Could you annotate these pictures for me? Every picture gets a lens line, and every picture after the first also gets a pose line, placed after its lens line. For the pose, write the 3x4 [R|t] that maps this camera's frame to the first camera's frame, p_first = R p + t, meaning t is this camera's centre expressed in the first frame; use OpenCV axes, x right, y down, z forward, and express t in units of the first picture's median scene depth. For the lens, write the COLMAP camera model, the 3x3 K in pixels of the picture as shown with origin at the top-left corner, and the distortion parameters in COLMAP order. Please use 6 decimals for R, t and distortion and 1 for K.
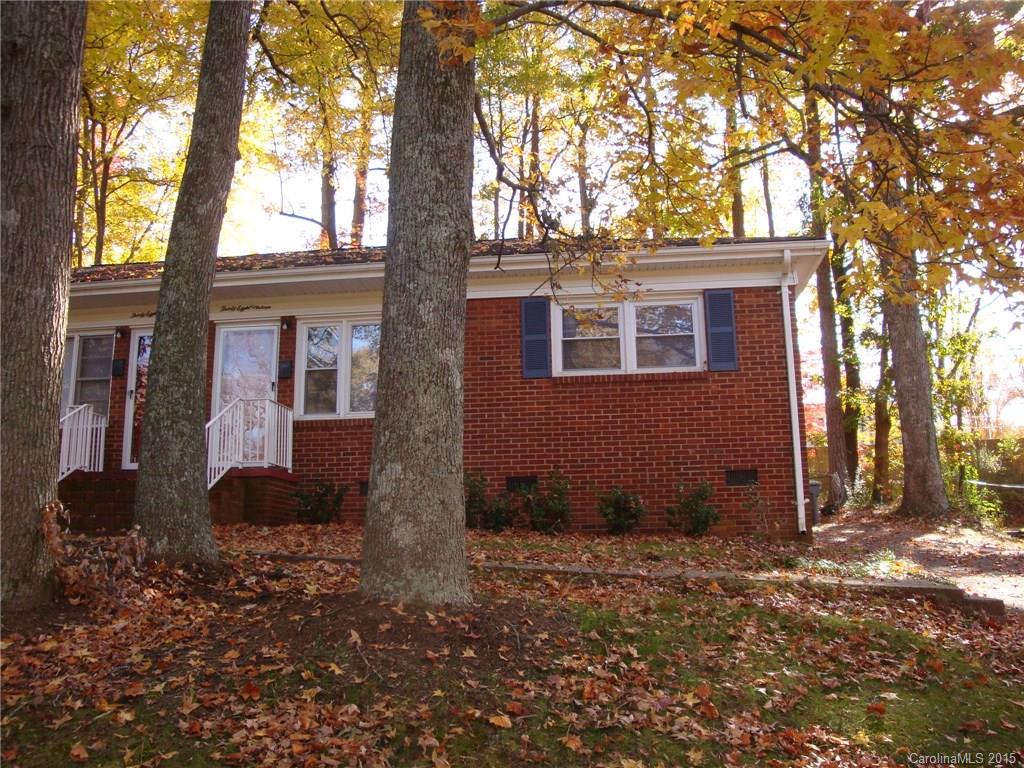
lens RADIAL K [[913.2, 0, 512.0], [0, 913.2, 384.0], [0, 0, 1]] dist [-0.111651, 0.004498]
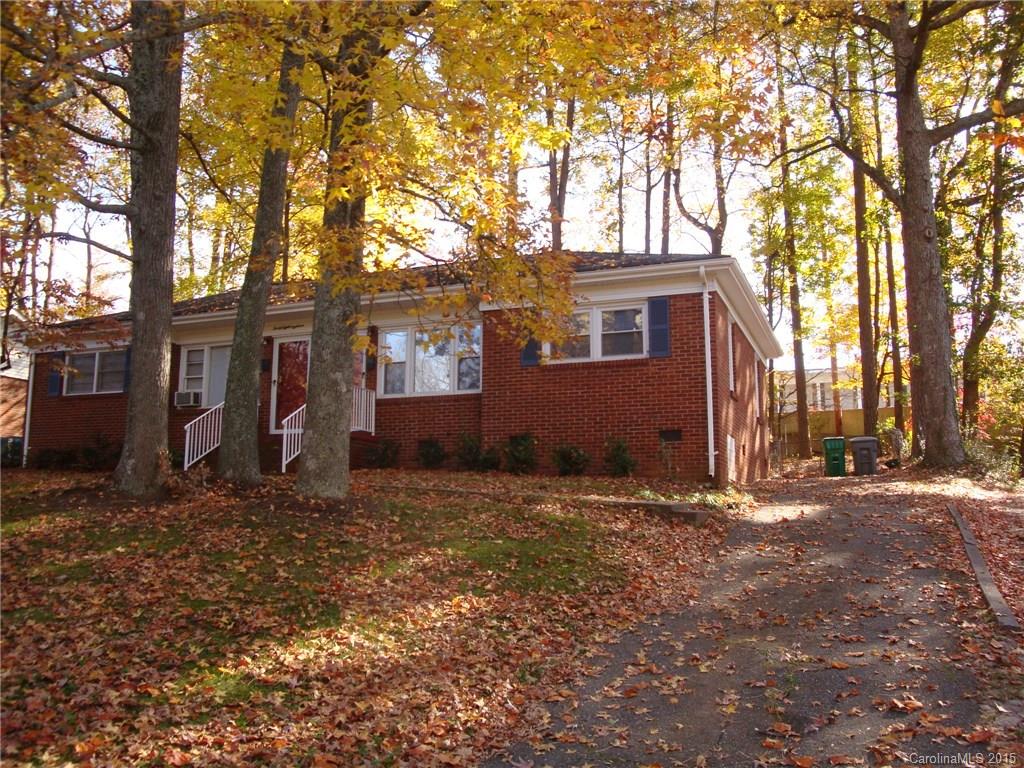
lens RADIAL K [[913.2, 0, 512.0], [0, 913.2, 384.0], [0, 0, 1]] dist [-0.111651, 0.004498]
pose [[0.967190, -0.022271, -0.253074, 0.353950], [0.033260, 0.998677, 0.039229, -0.034785], [0.251866, -0.046359, 0.966651, -0.366321]]
